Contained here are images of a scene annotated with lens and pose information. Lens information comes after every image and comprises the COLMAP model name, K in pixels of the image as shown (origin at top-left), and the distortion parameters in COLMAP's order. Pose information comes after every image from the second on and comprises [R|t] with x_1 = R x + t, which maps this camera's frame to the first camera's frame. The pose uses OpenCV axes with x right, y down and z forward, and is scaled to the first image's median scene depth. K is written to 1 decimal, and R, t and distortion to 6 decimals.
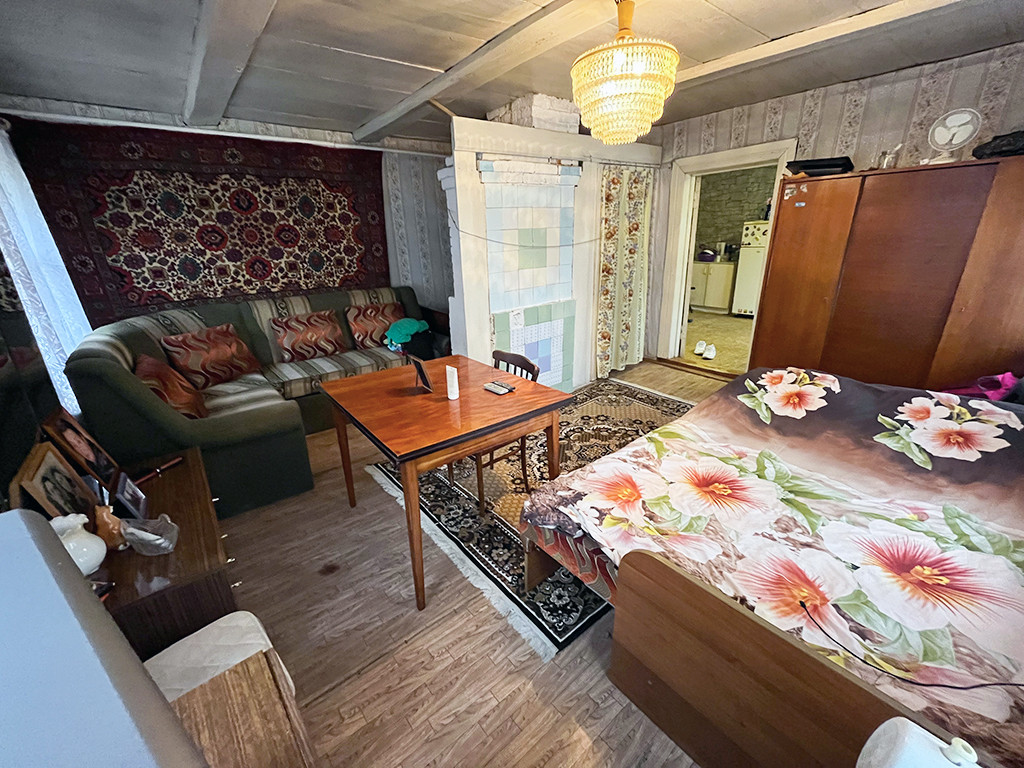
lens RADIAL K [[415.0, 0, 514.4], [0, 415.0, 385.3], [0, 0, 1]] dist [-0.009087, -0.000089]
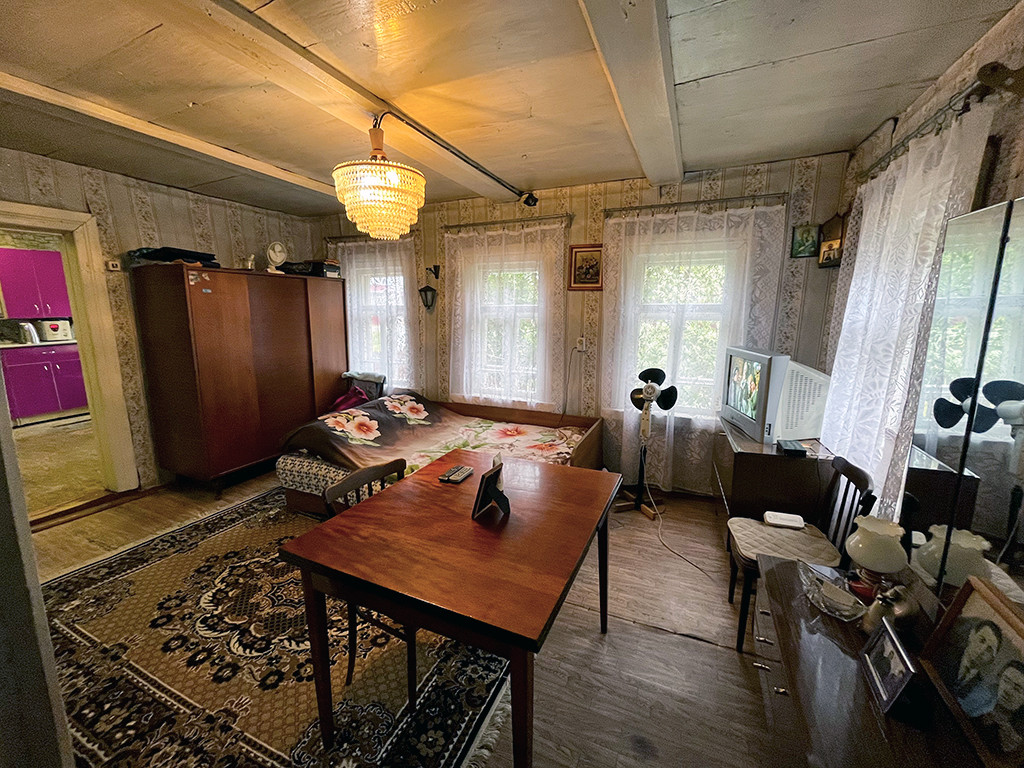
lens RADIAL K [[415.0, 0, 512.1], [0, 415.0, 378.3], [0, 0, 1]] dist [-0.009087, -0.000089]
pose [[-0.452769, -0.114093, 0.884298, -0.914888], [0.312850, 0.908396, 0.277384, -0.415034], [-0.834940, 0.402244, -0.375599, 1.222031]]
